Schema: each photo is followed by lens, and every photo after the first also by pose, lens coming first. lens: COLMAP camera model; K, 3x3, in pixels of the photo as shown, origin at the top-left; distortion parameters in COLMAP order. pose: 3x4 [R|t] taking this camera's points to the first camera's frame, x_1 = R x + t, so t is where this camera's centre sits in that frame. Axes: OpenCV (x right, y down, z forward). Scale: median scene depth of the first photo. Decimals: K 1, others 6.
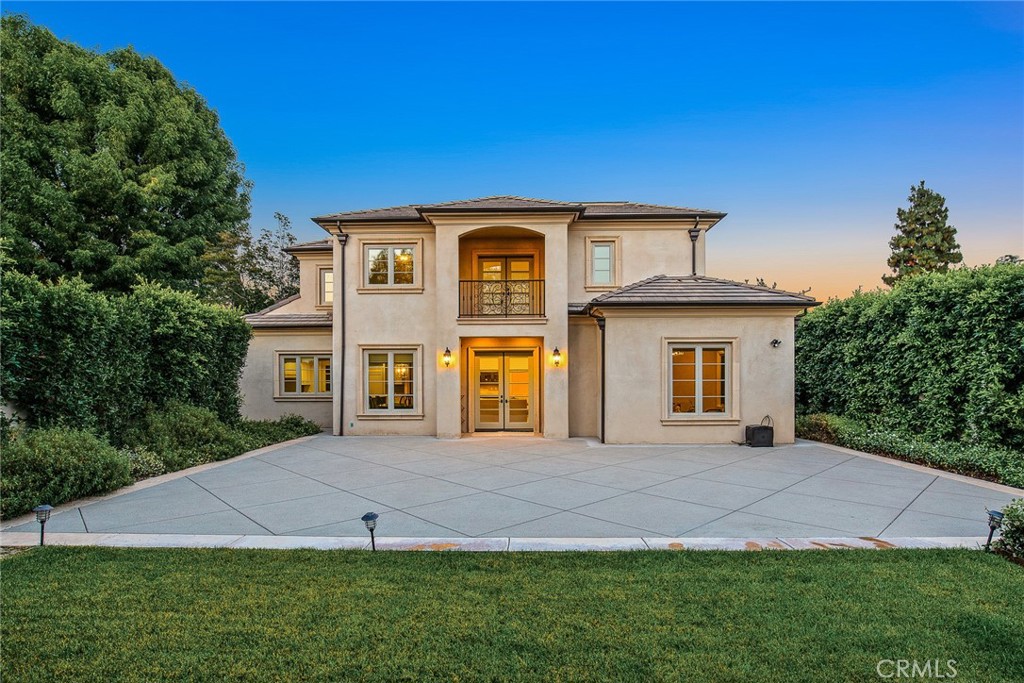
lens RADIAL K [[499.8, 0, 498.0], [0, 499.8, 377.9], [0, 0, 1]] dist [-0.018414, 0.001711]
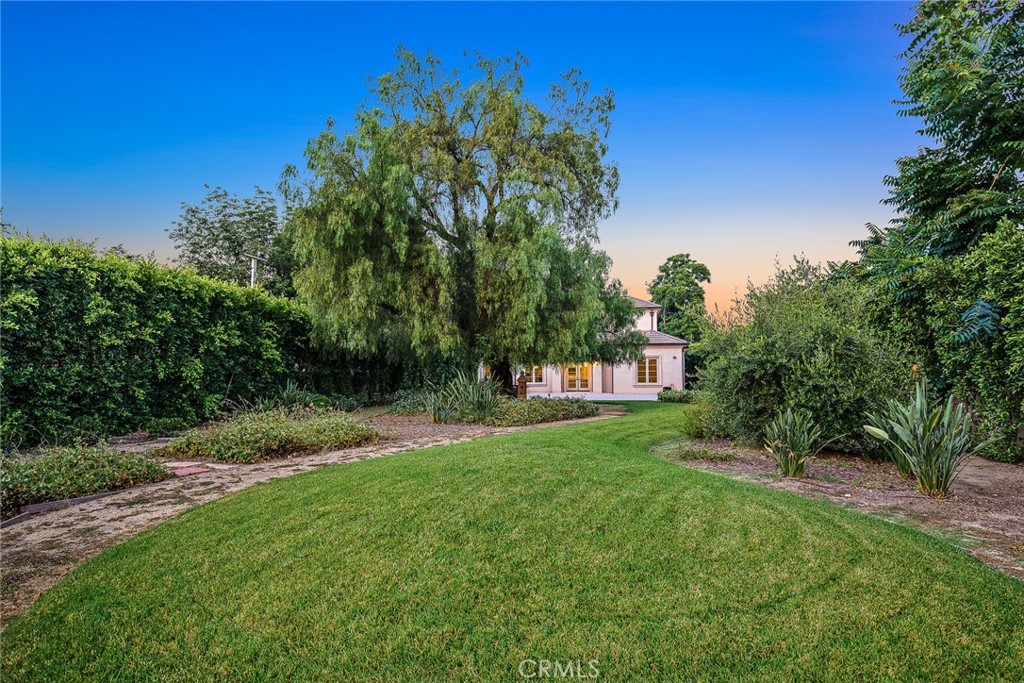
lens RADIAL K [[580.7, 0, 514.0], [0, 580.7, 339.8], [0, 0, 1]] dist [-0.001057, -0.000016]
pose [[0.993591, -0.005779, -0.112884, 0.025463], [-0.000128, 0.998634, -0.052256, 0.000081], [0.113032, 0.051936, 0.992233, -2.129290]]
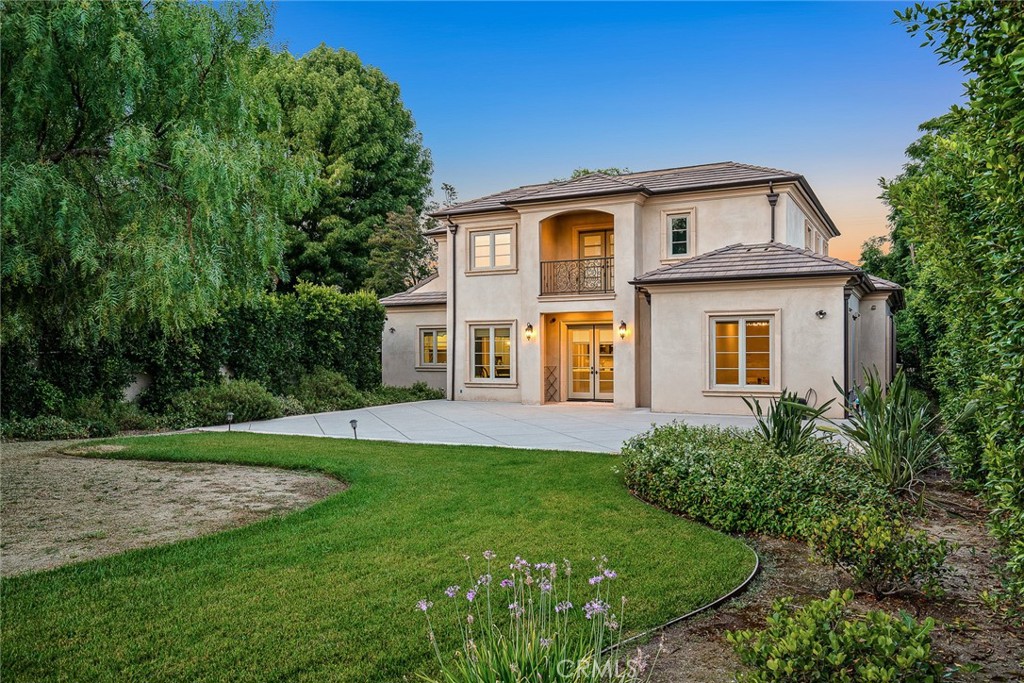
lens RADIAL K [[730.0, 0, 519.1], [0, 730.0, 337.5], [0, 0, 1]] dist [-0.010586, -0.000508]
pose [[0.909151, -0.008214, -0.416385, 0.554316], [0.002440, 0.999893, -0.014396, -0.004838], [0.416459, 0.012072, 0.909074, -0.488260]]
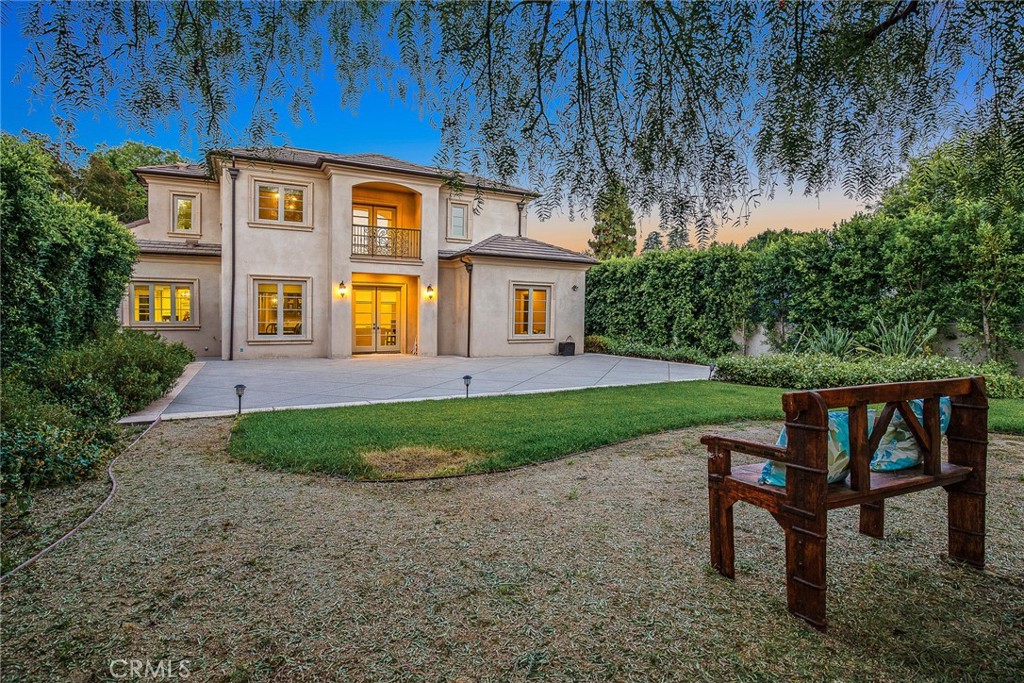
lens RADIAL K [[499.8, 0, 486.1], [0, 499.8, 332.9], [0, 0, 1]] dist [-0.018414, 0.001711]
pose [[0.883576, -0.003344, 0.468276, -0.350729], [-0.009535, 0.999639, 0.025130, 0.028185], [-0.468191, -0.026669, 0.883225, -0.194022]]
